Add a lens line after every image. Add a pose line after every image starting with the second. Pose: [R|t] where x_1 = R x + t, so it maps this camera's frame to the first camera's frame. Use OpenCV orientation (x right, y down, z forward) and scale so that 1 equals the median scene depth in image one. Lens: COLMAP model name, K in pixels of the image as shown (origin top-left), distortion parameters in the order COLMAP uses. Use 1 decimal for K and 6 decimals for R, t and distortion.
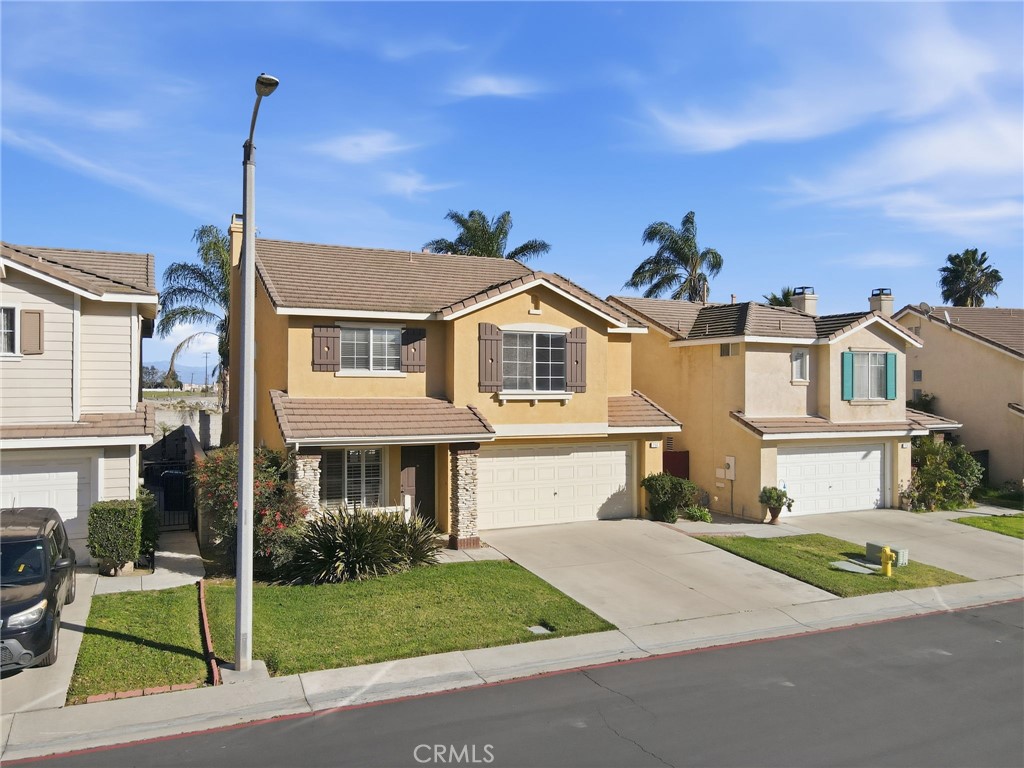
lens RADIAL K [[754.9, 0, 511.6], [0, 754.9, 383.8], [0, 0, 1]] dist [0.007823, 0.006302]
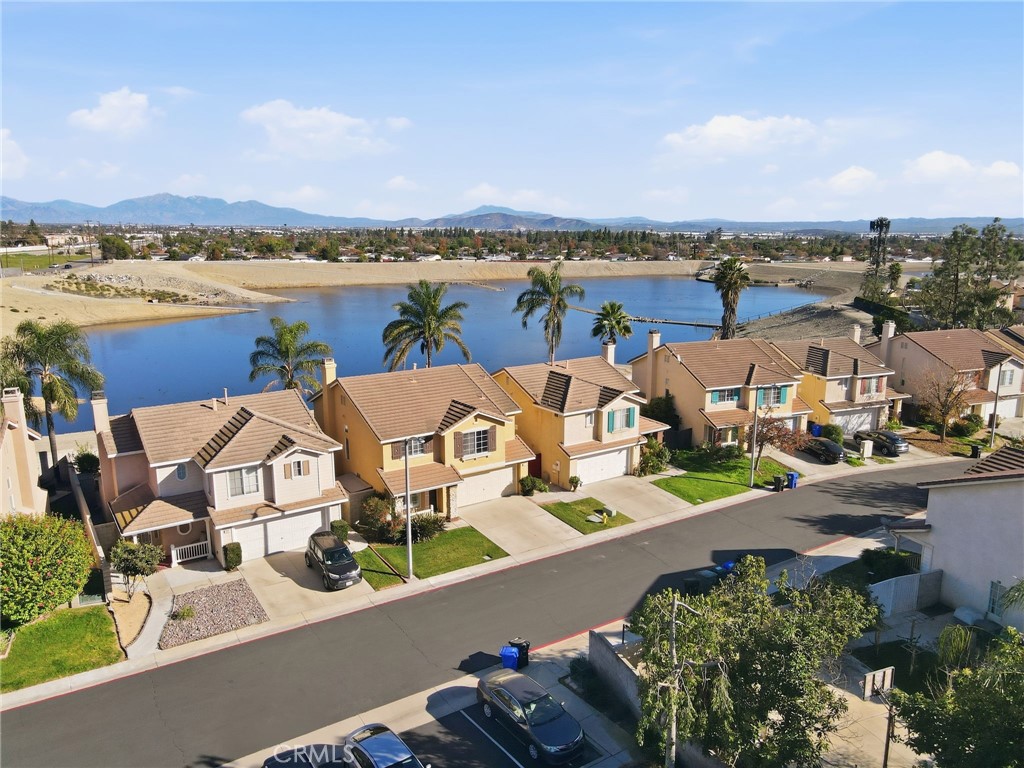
lens RADIAL K [[754.9, 0, 511.7], [0, 754.9, 387.9], [0, 0, 1]] dist [0.007823, 0.006302]
pose [[0.988747, -0.034702, 0.145517, -0.200396], [0.002560, 0.976505, 0.215478, -0.714862], [-0.149575, -0.212680, 0.965606, -1.317403]]
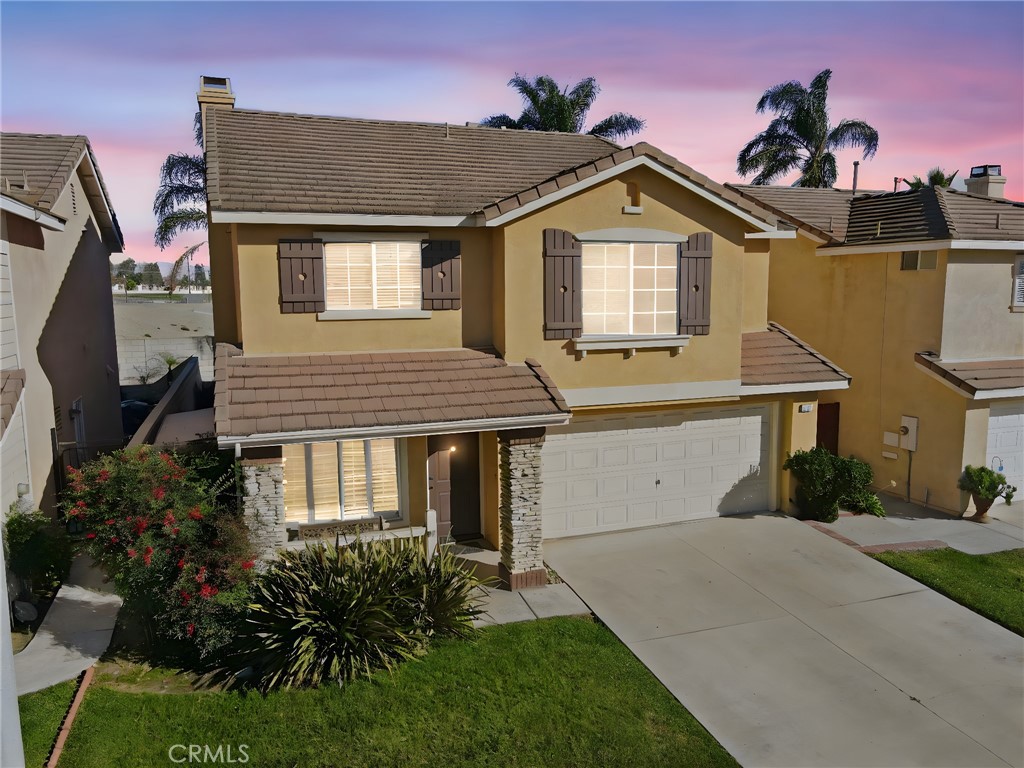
lens RADIAL K [[754.9, 0, 513.1], [0, 754.9, 390.3], [0, 0, 1]] dist [0.007823, 0.006302]
pose [[0.995479, 0.003214, -0.094930, -0.008103], [0.010275, 0.989919, 0.141262, -0.035419], [0.094427, -0.141599, 0.985410, 0.339357]]
